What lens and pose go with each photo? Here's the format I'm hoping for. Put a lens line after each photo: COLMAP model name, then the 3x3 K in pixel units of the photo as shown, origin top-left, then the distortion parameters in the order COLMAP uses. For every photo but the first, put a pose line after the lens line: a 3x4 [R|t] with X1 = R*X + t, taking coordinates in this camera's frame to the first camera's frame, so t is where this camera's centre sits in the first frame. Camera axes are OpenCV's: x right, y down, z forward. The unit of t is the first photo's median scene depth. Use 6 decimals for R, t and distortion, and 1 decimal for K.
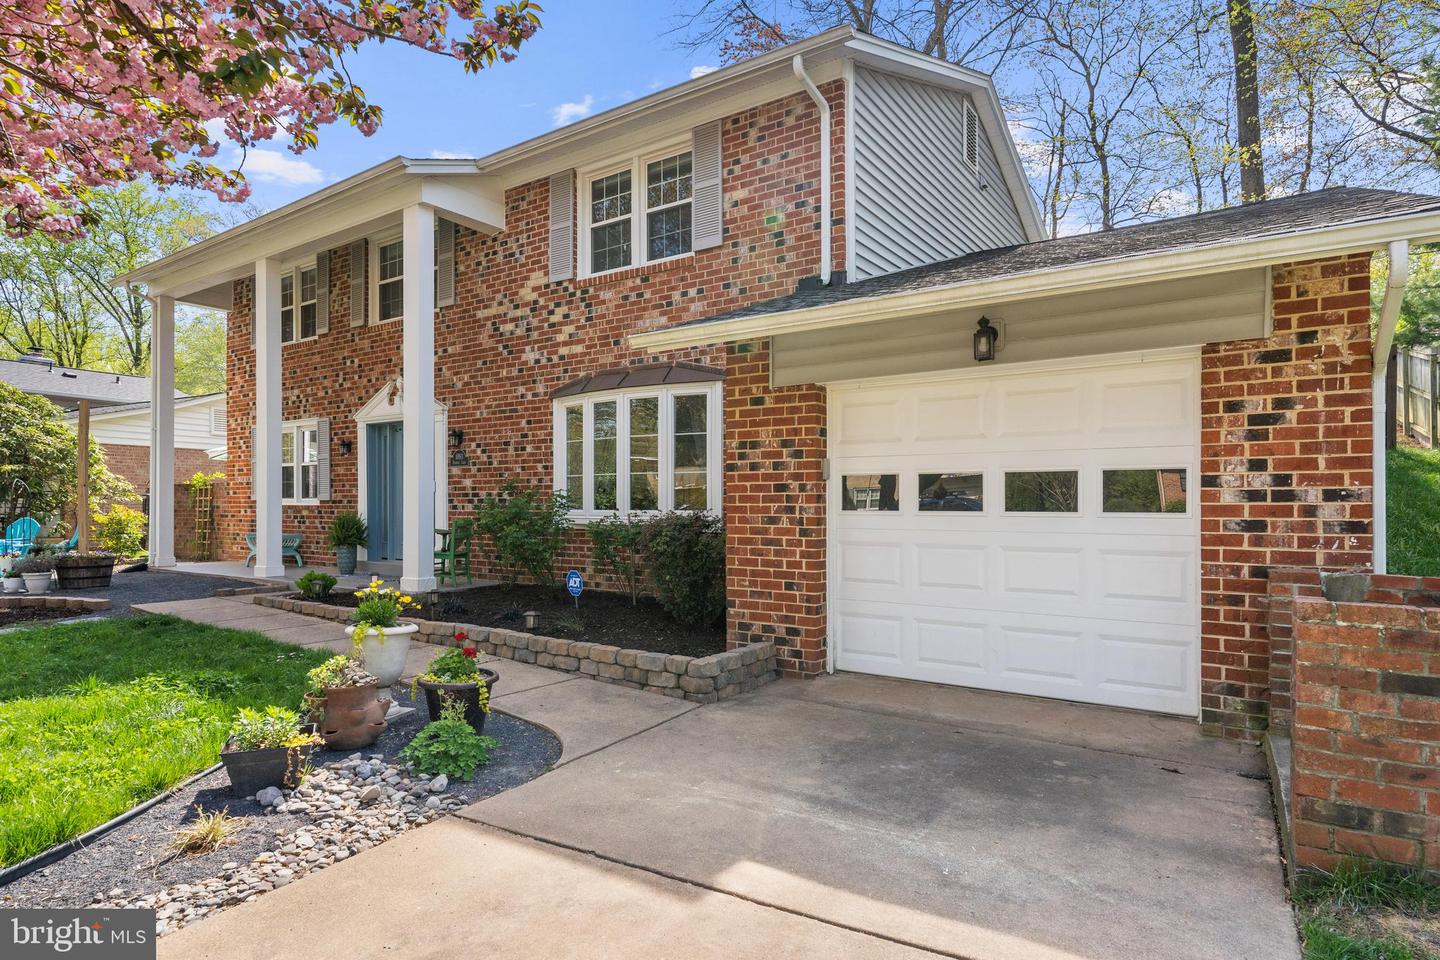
lens RADIAL K [[793.0, 0, 705.2], [0, 793.0, 499.7], [0, 0, 1]] dist [0.002391, 0.001075]
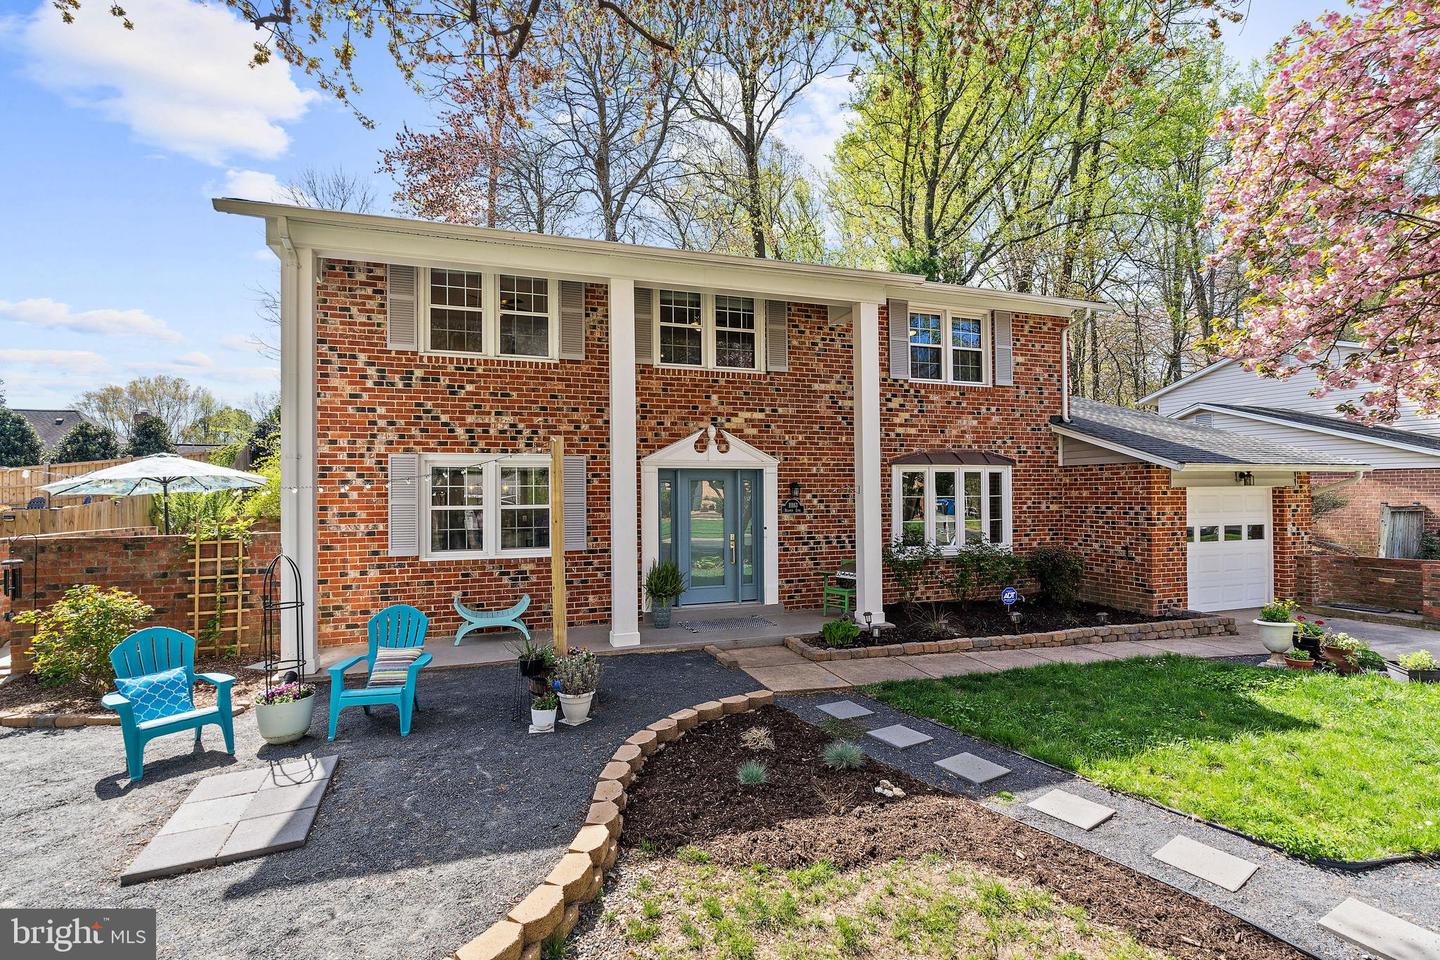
lens RADIAL K [[652.1, 0, 720.0], [0, 652.1, 480.0], [0, 0, 1]] dist [-0.002505, 0.000363]
pose [[0.585939, 0.009686, 0.810297, -1.276996], [0.003219, 0.999893, -0.014280, -0.087268], [-0.810349, 0.010975, 0.585845, 0.596446]]
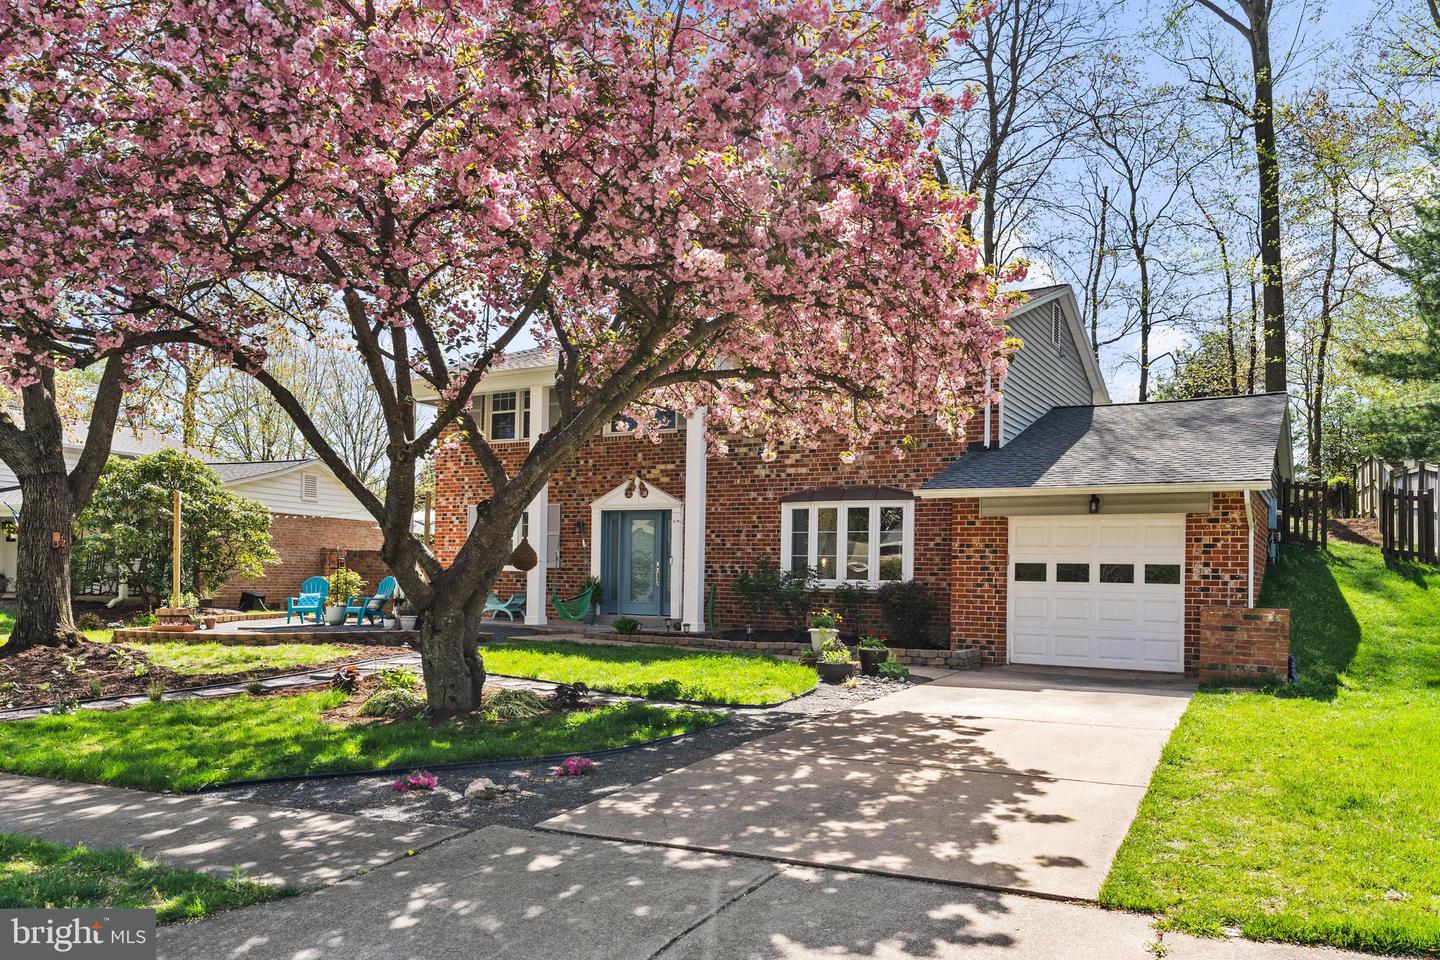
lens RADIAL K [[1055.7, 0, 718.2], [0, 1055.7, 558.6], [0, 0, 1]] dist [0.020881, -0.000968]
pose [[0.995620, 0.021103, 0.091076, -0.489862], [-0.019837, 0.999694, -0.014788, 0.007216], [-0.091360, 0.012916, 0.995734, -0.941758]]
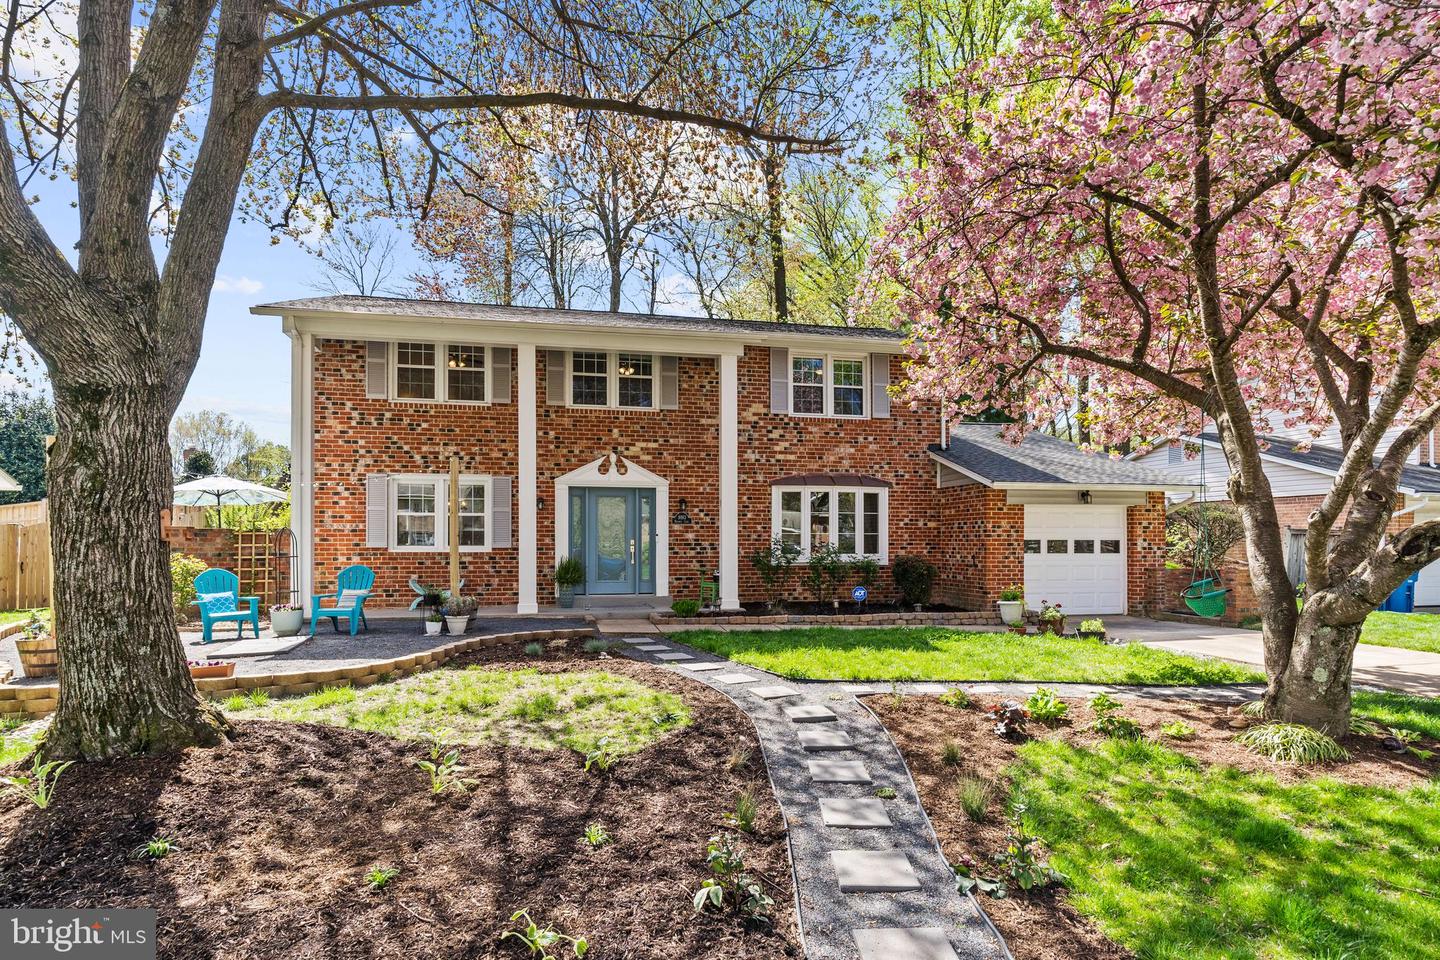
lens RADIAL K [[781.1, 0, 713.4], [0, 781.1, 533.2], [0, 0, 1]] dist [0.003501, 0.000119]
pose [[0.677267, 0.009370, 0.735677, -1.461004], [-0.003984, 0.999951, -0.009068, -0.015178], [-0.735726, 0.003210, 0.677272, 0.011020]]
